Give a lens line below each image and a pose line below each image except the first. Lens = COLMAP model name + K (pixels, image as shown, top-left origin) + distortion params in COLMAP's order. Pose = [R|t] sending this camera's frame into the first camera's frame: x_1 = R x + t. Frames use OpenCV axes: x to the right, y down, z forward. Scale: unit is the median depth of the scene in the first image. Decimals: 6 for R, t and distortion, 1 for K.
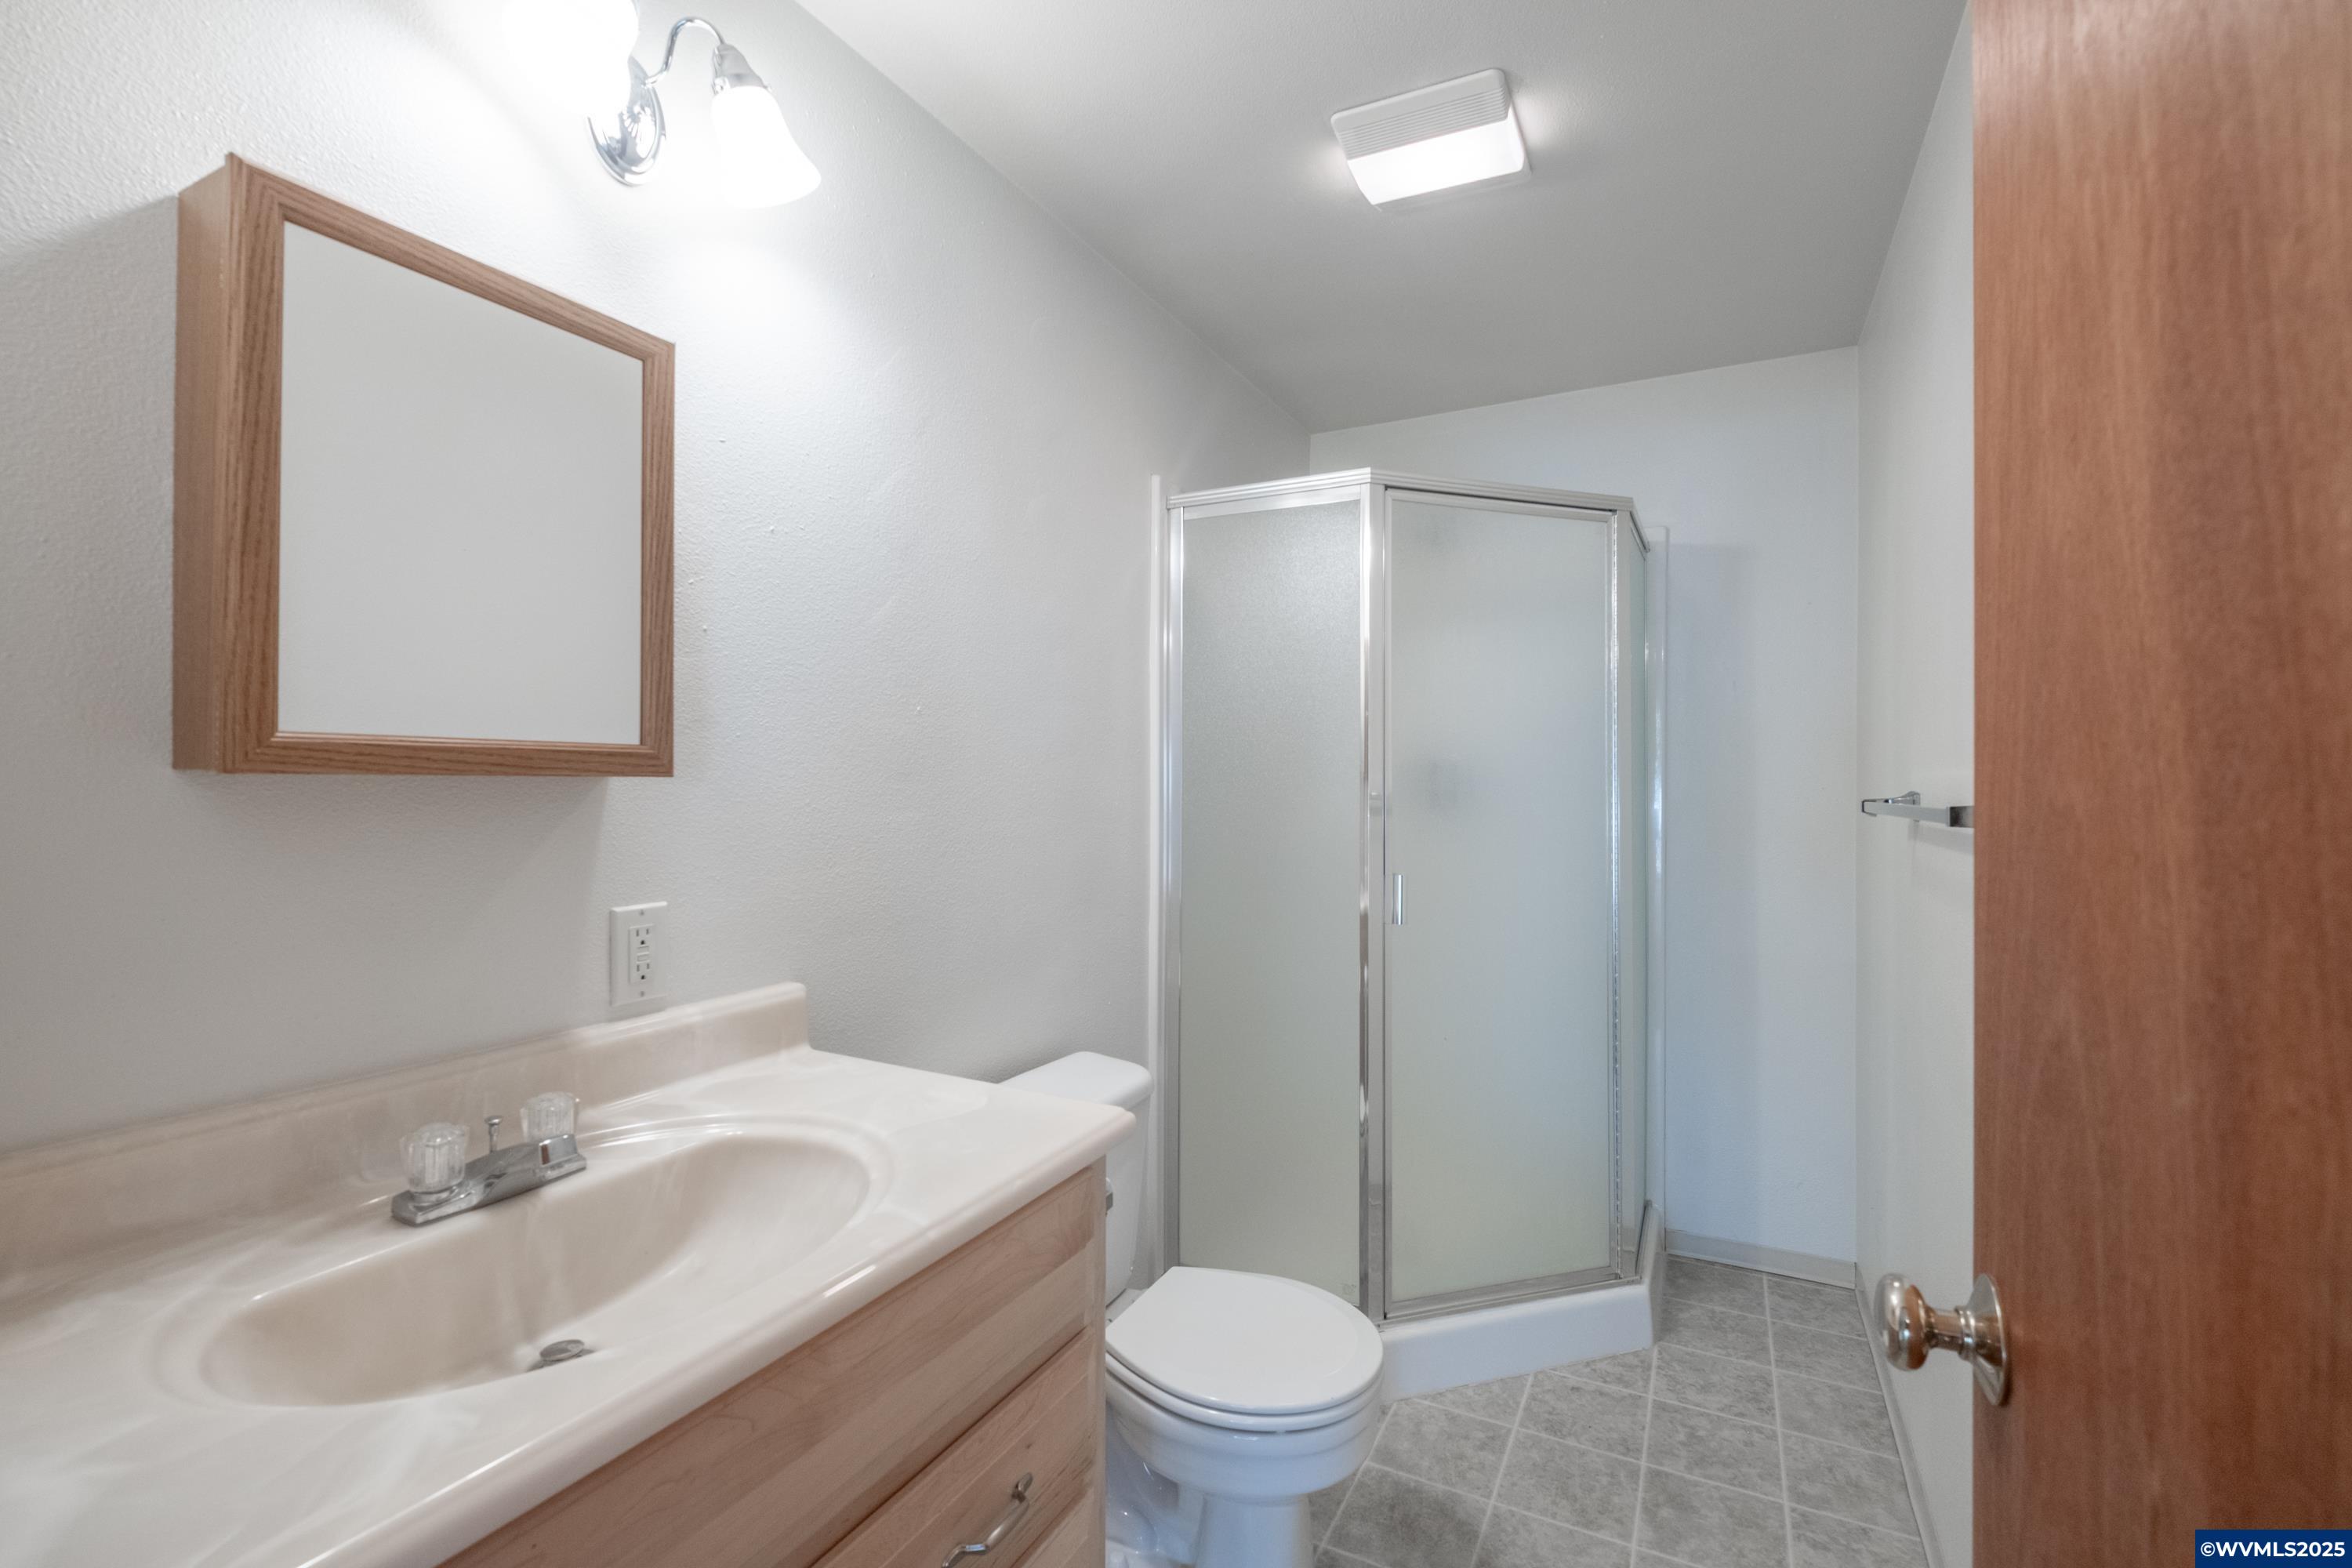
lens RADIAL K [[1017.9, 0, 1196.5], [0, 1017.9, 774.1], [0, 0, 1]] dist [0.002946, -0.006429]
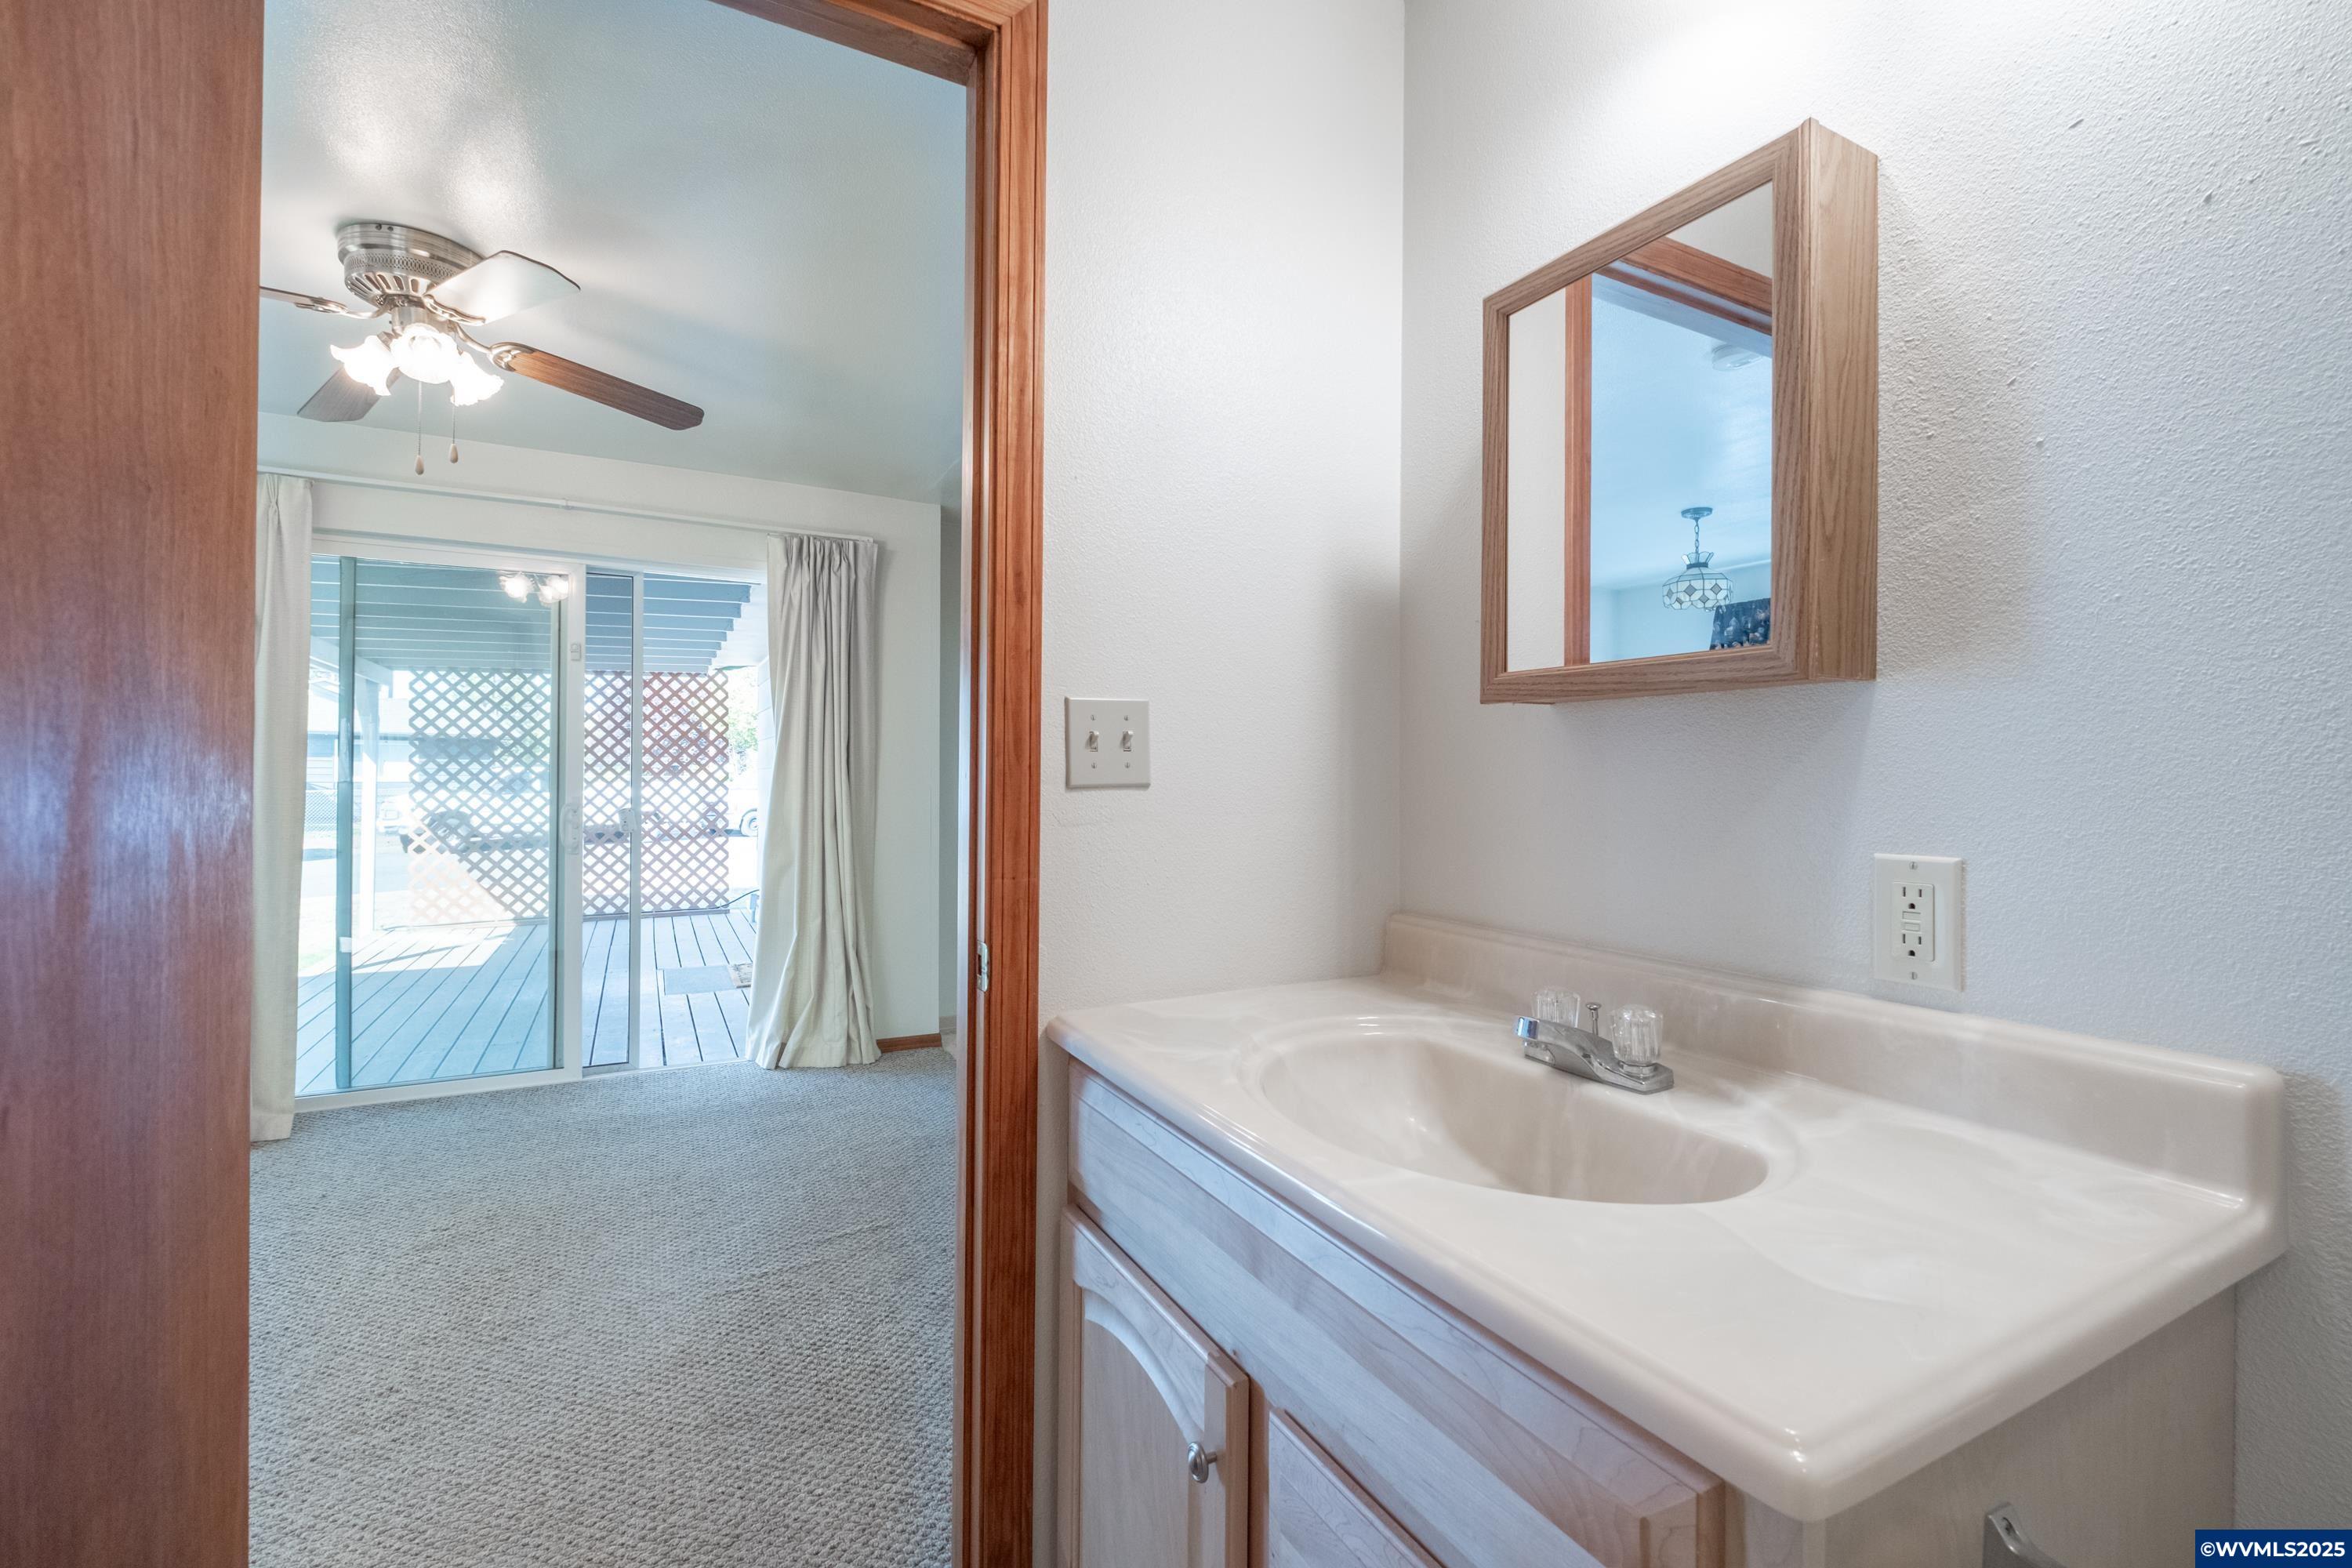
lens RADIAL K [[1014.9, 0, 1201.6], [0, 1014.9, 774.3], [0, 0, 1]] dist [-0.010869, -0.000031]
pose [[-0.562465, -0.009400, -0.826767, 0.371282], [-0.006278, 0.999955, -0.007098, 0.081388], [0.826797, 0.001198, -0.562499, 1.029347]]
